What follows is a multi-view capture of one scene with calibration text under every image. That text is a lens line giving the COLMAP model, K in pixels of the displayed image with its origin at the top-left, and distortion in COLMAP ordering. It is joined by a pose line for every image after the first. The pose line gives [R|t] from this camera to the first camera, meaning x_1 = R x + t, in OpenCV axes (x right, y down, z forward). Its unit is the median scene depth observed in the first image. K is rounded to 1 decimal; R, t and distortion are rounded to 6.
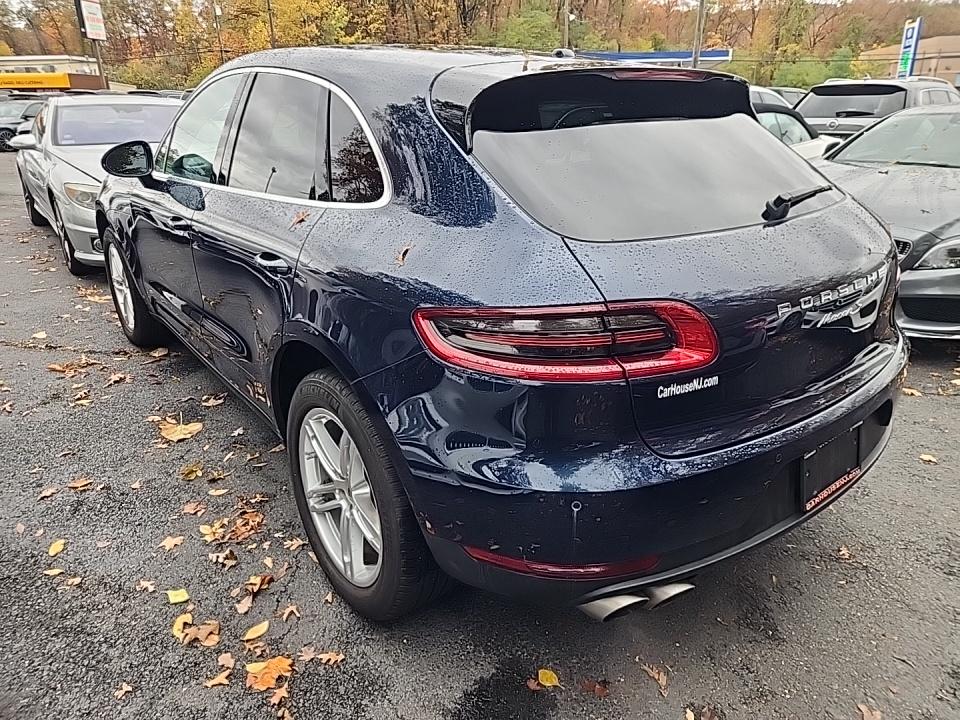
lens RADIAL K [[650.2, 0, 476.7], [0, 650.2, 361.8], [0, 0, 1]] dist [0.028618, -0.018040]
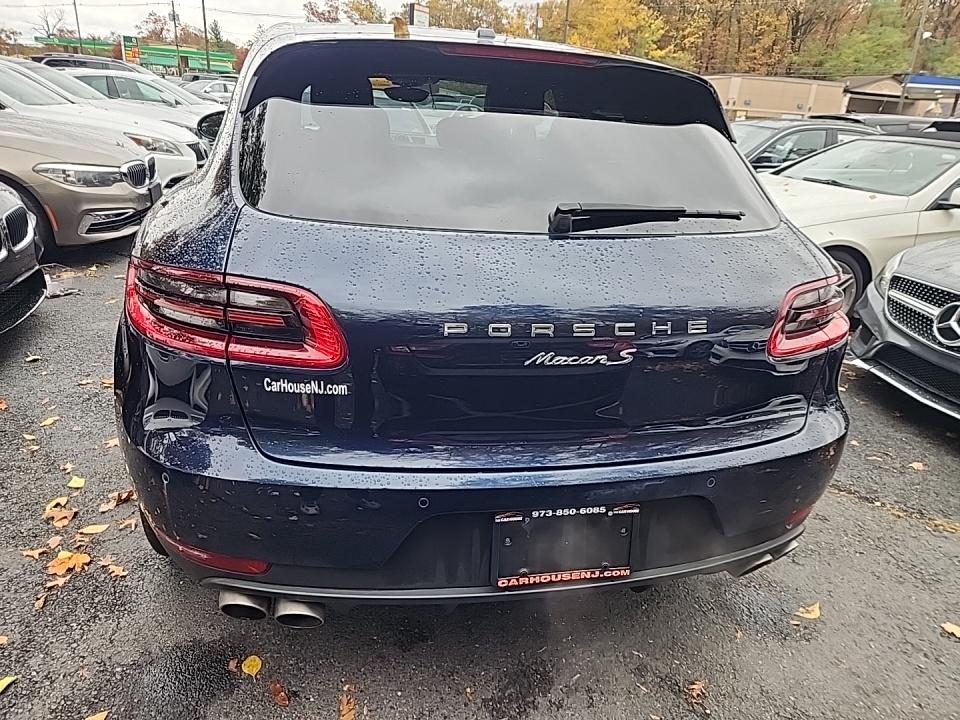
lens RADIAL K [[650.2, 0, 478.8], [0, 650.2, 357.7], [0, 0, 1]] dist [0.028618, -0.018040]
pose [[0.892498, 0.216745, -0.395562, 0.677870], [-0.226167, 0.973810, 0.023294, -0.059133], [0.390251, 0.068673, 0.918144, 0.201472]]
